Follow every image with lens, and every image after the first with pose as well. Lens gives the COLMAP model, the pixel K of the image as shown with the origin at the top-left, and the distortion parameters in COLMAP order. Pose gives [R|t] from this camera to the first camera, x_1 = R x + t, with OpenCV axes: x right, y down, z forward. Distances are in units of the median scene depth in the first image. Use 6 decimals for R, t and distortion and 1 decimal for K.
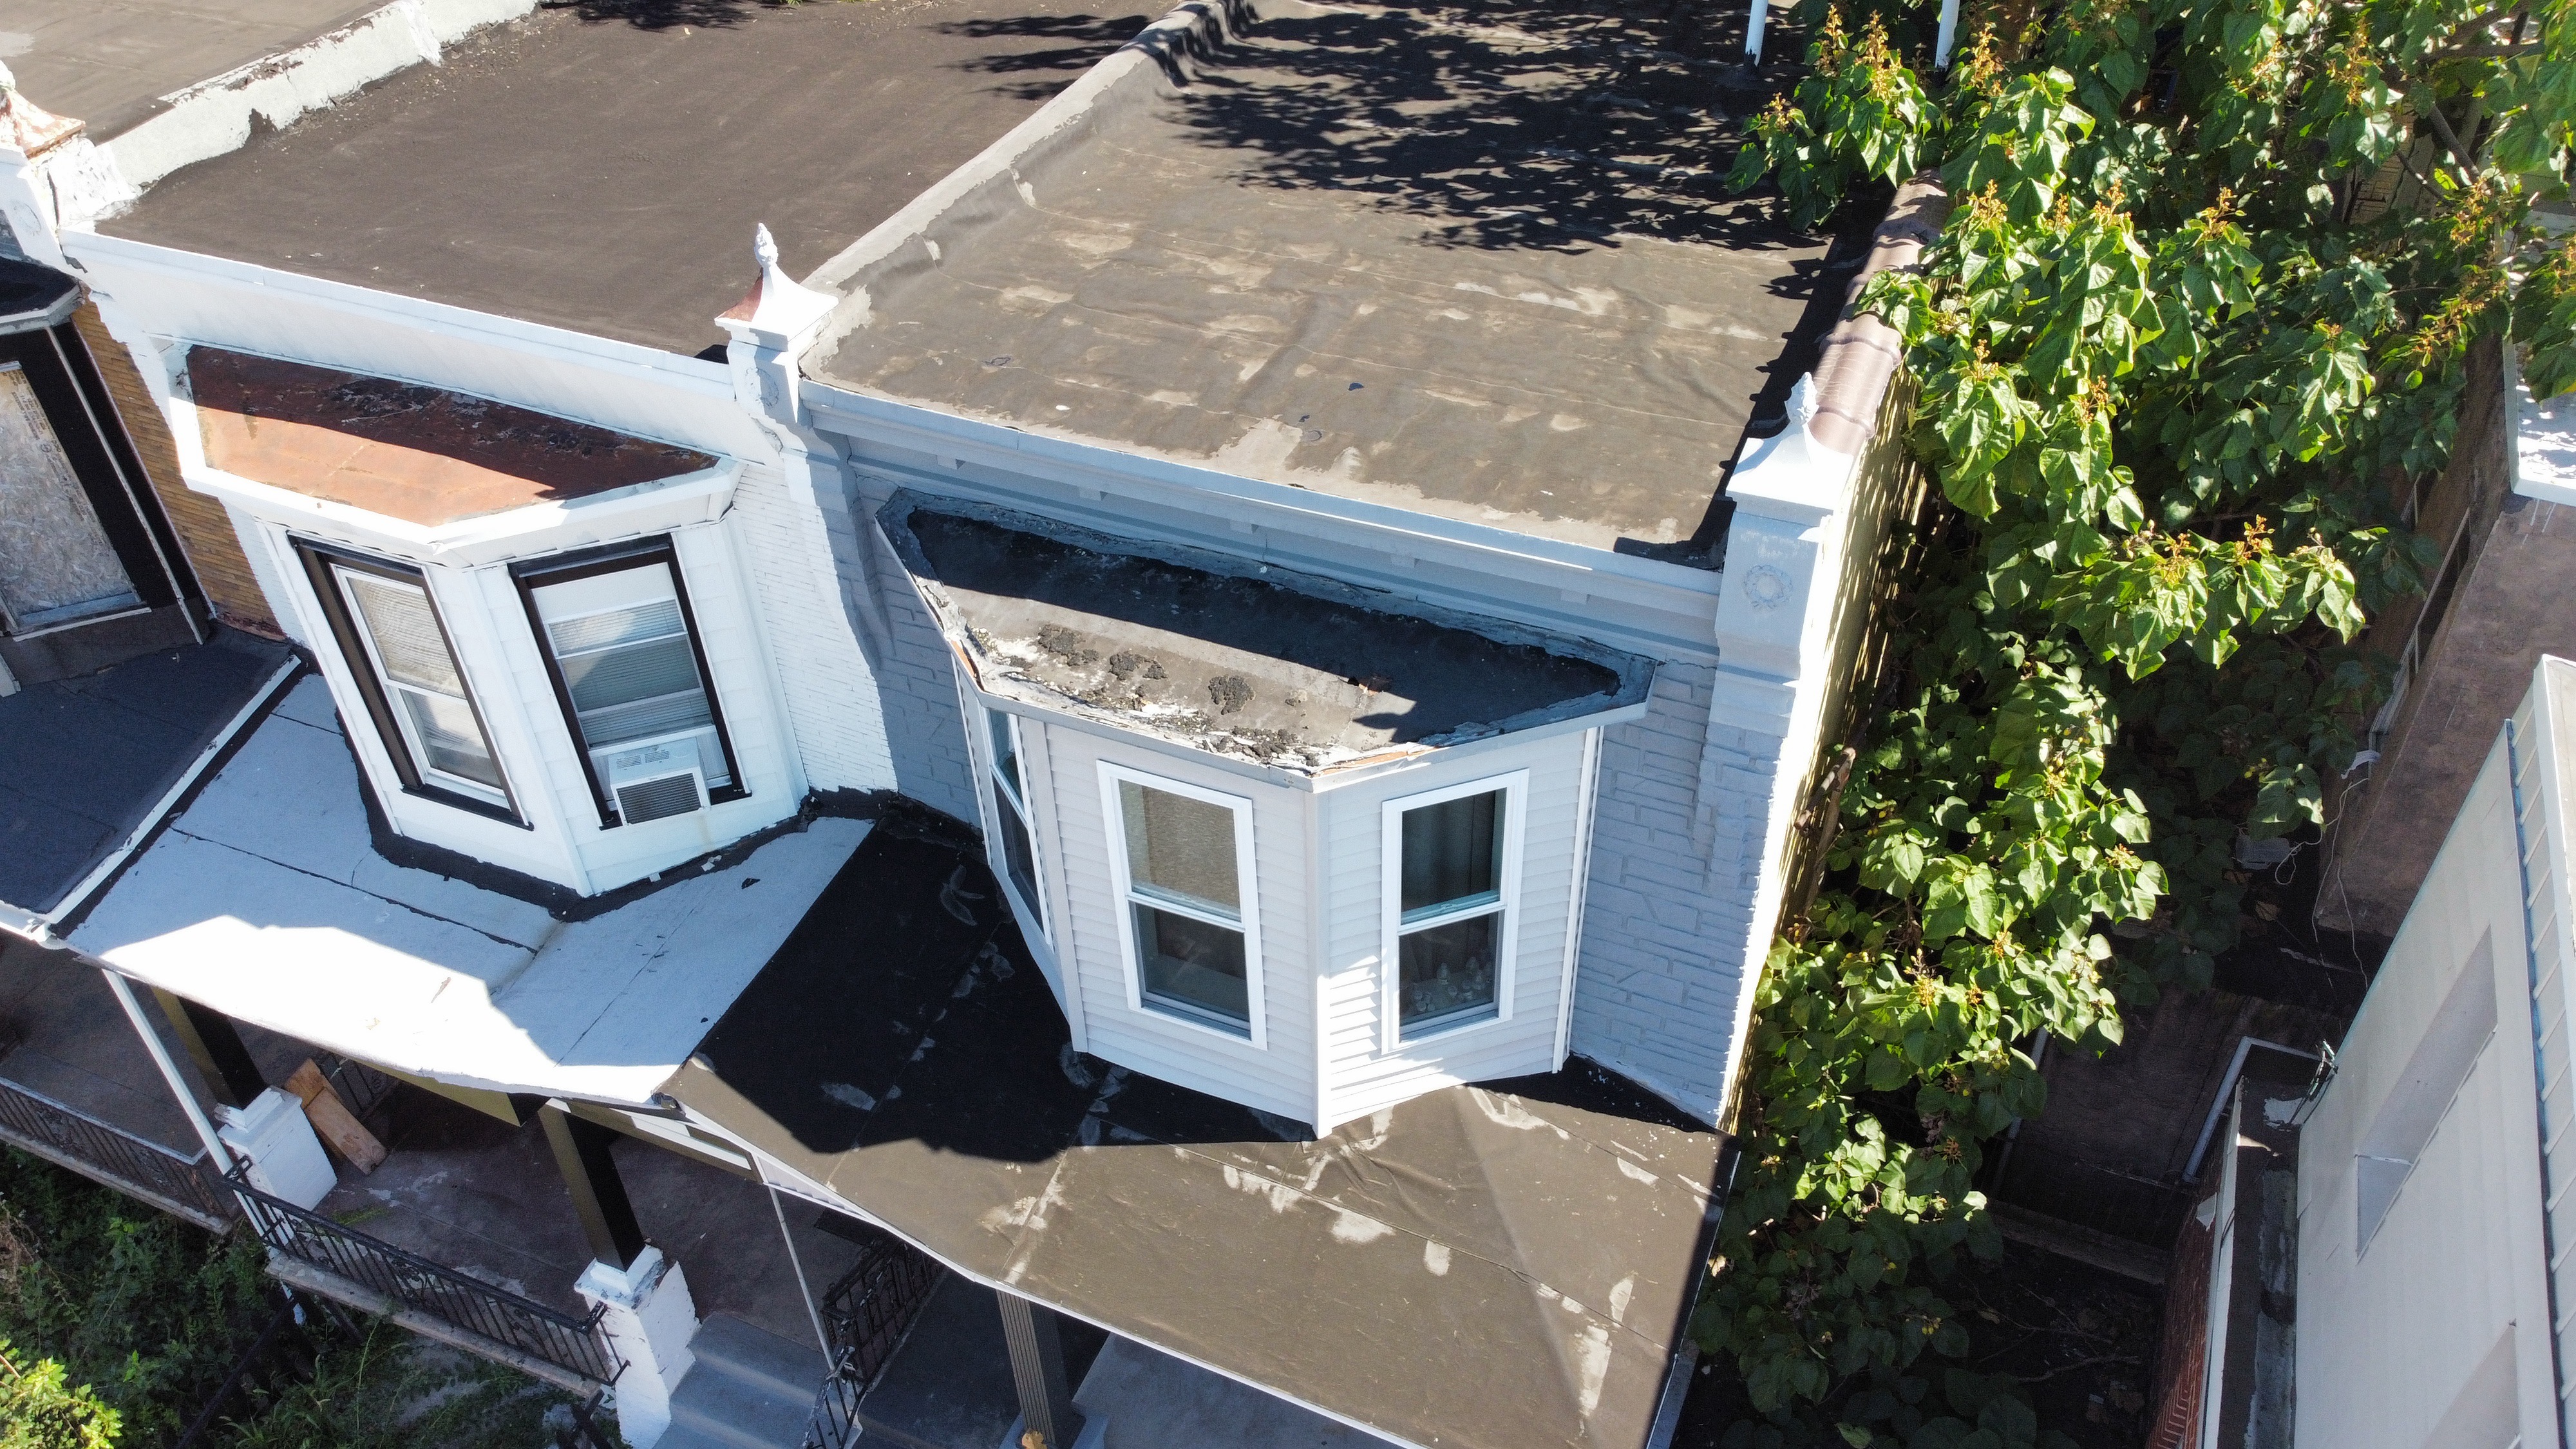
lens RADIAL K [[1957.9, 0, 1263.2], [0, 1957.9, 720.9], [0, 0, 1]] dist [-0.000452, 0.010474]
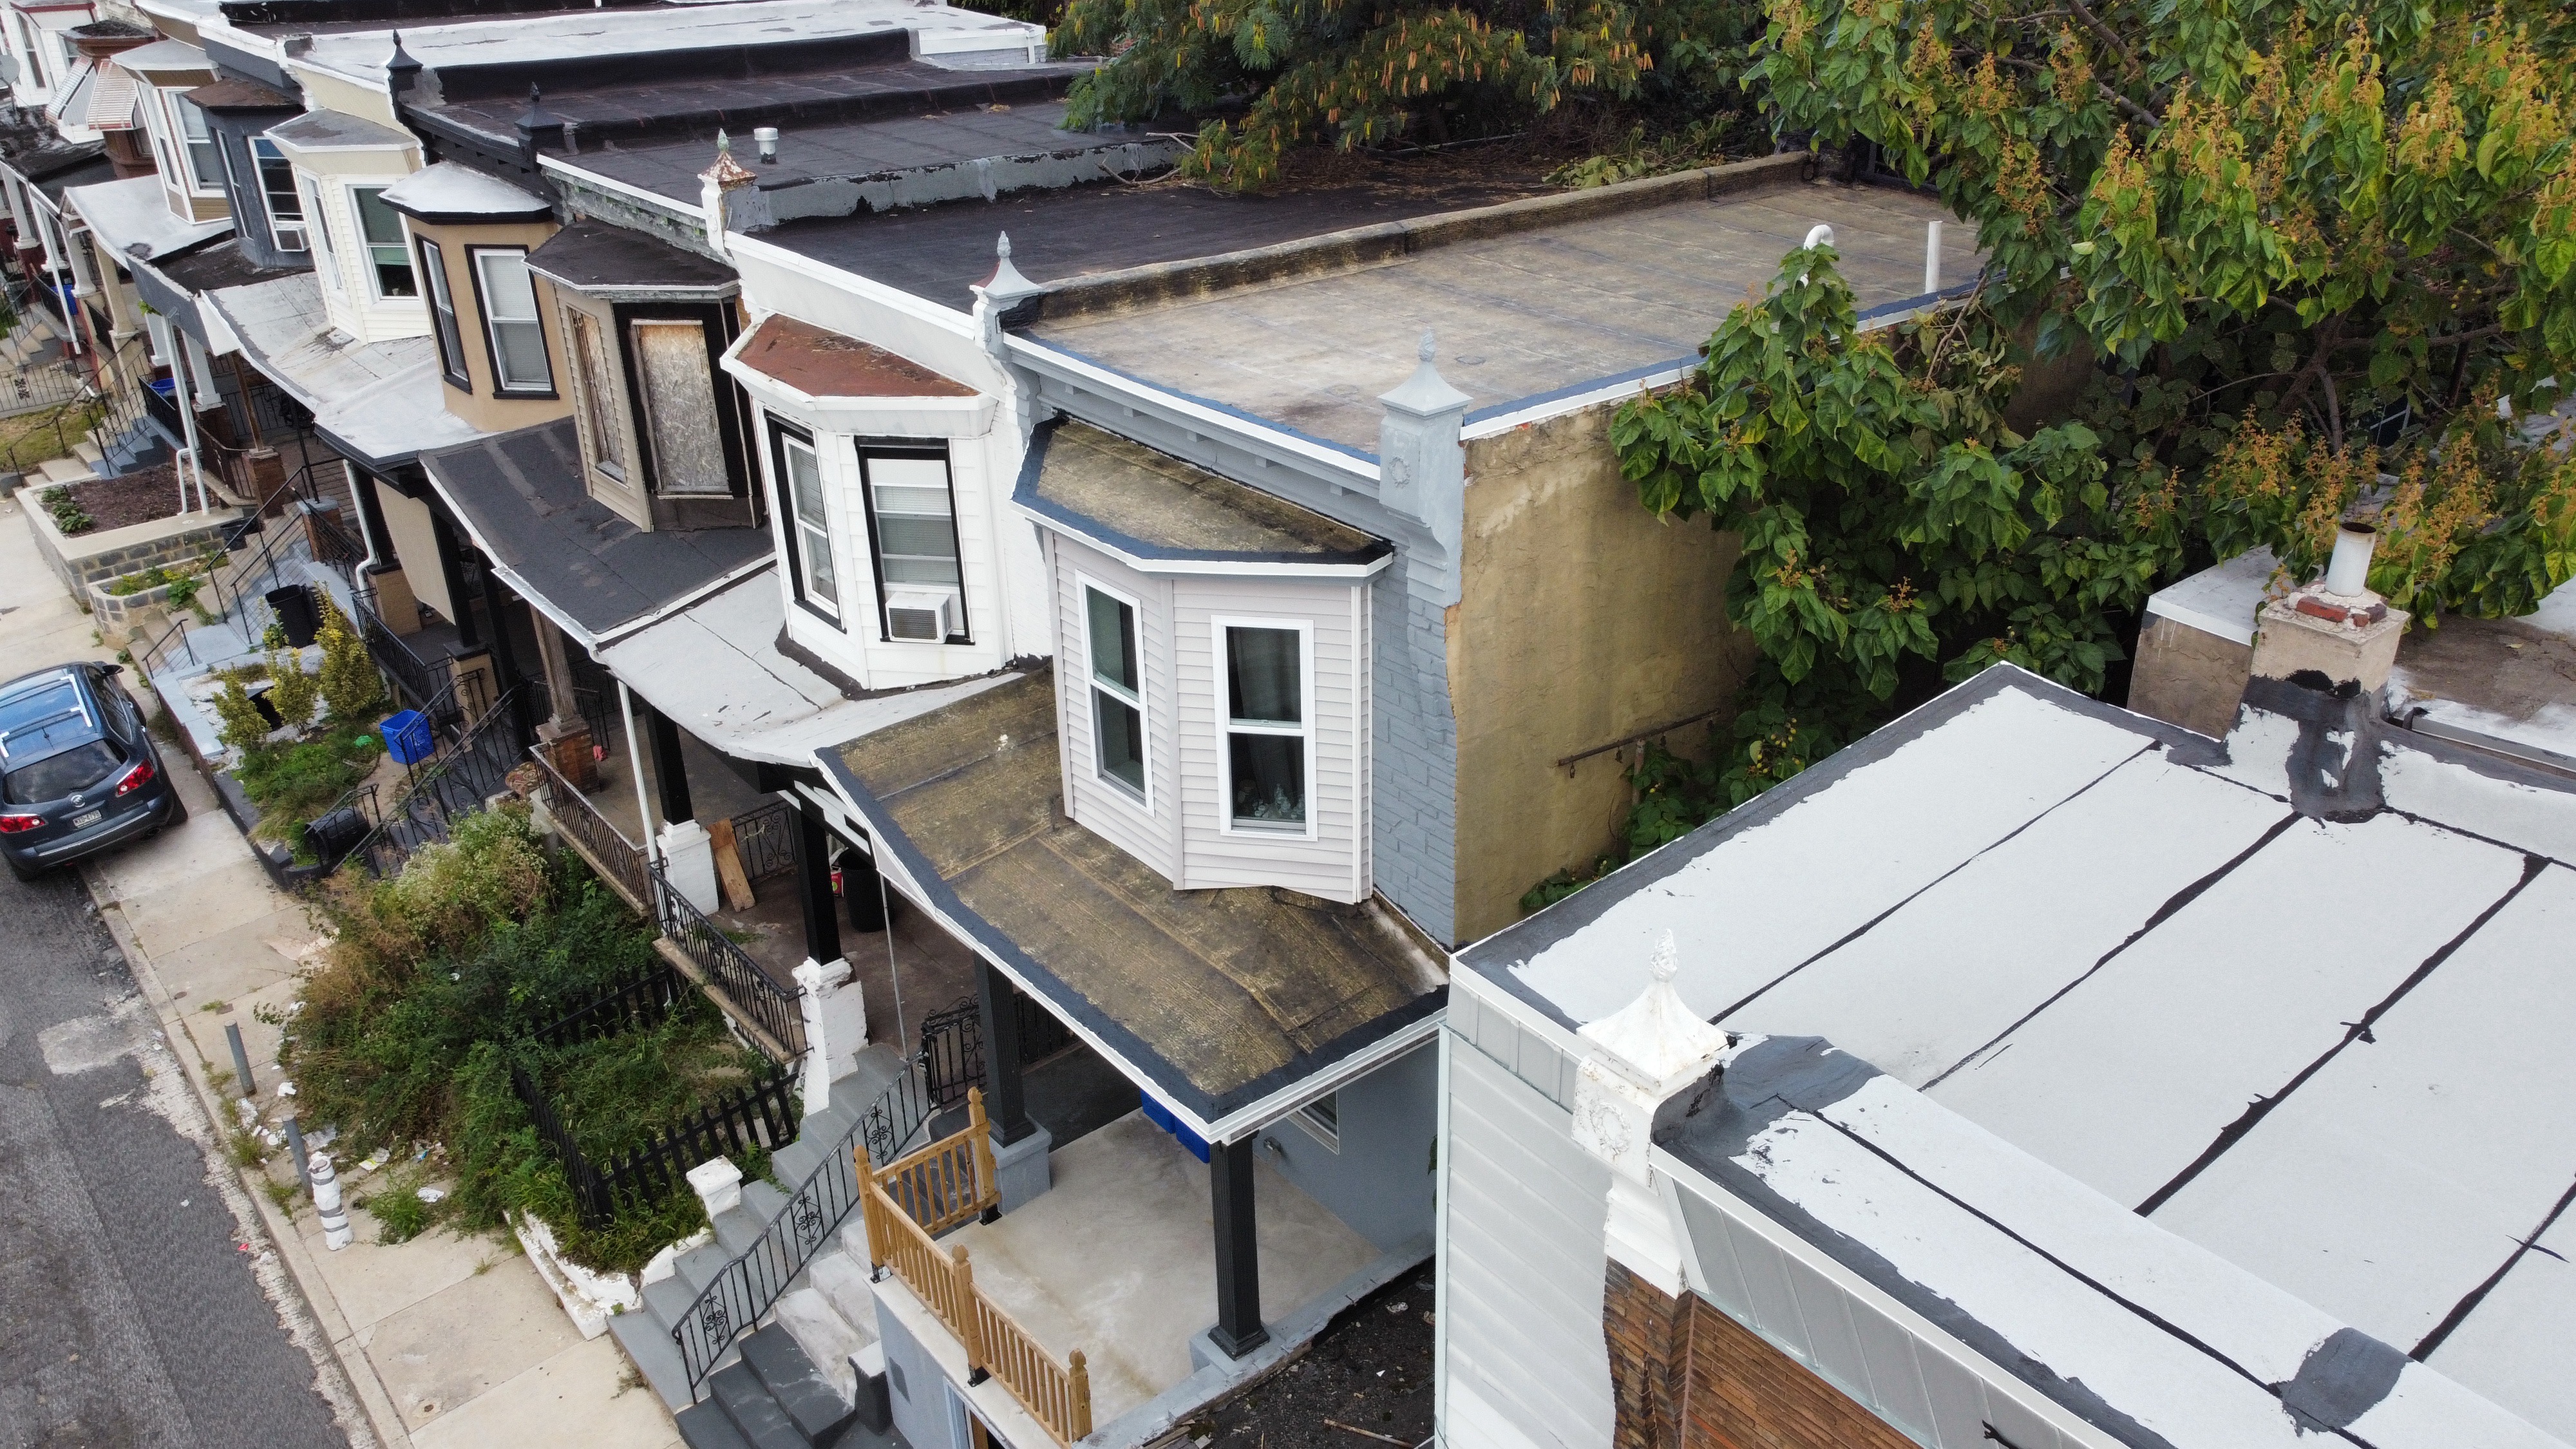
lens RADIAL K [[1957.9, 0, 1263.2], [0, 1957.9, 720.9], [0, 0, 1]] dist [-0.000452, 0.010474]
pose [[0.887356, 0.216825, -0.406923, 0.568179], [-0.300152, 0.941571, -0.152819, 0.262074], [0.350012, 0.257743, 0.900589, -0.254507]]
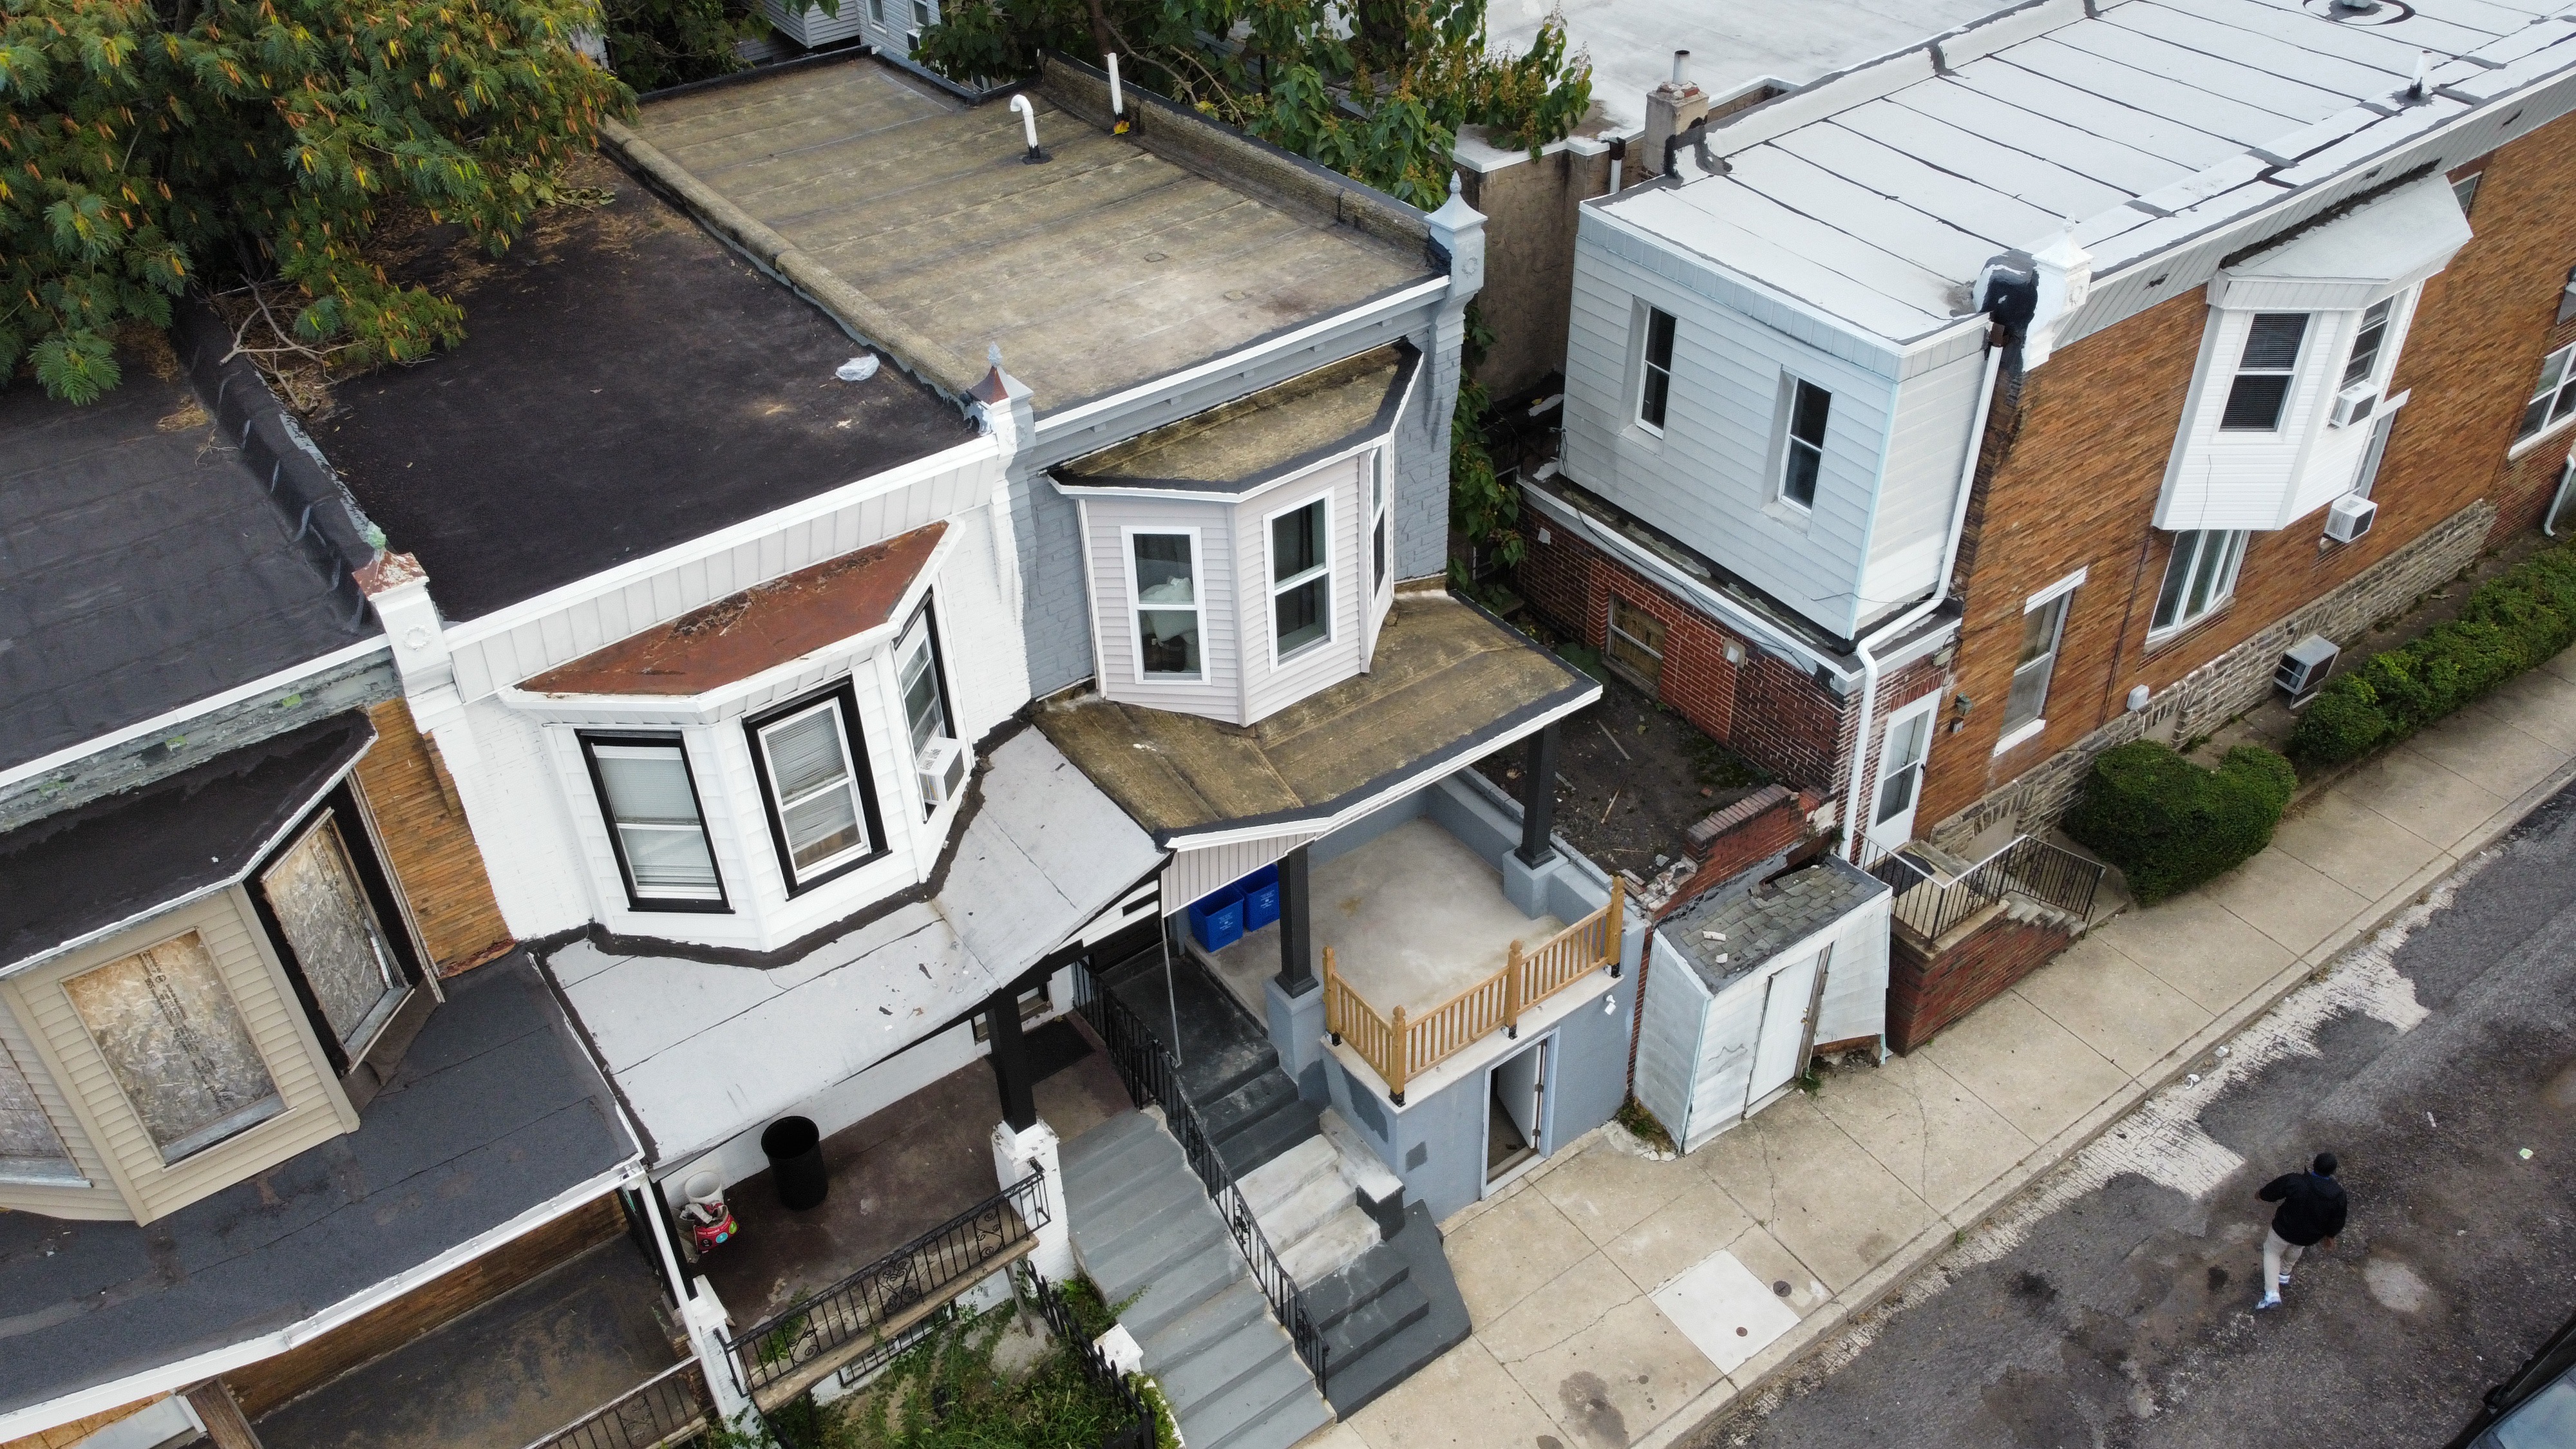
lens RADIAL K [[1957.9, 0, 1263.2], [0, 1957.9, 720.9], [0, 0, 1]] dist [-0.000452, 0.010474]
pose [[0.515202, -0.505894, 0.691837, -1.205146], [0.565950, 0.807005, 0.168653, -0.113008], [-0.643636, 0.304654, 0.702081, -0.215527]]
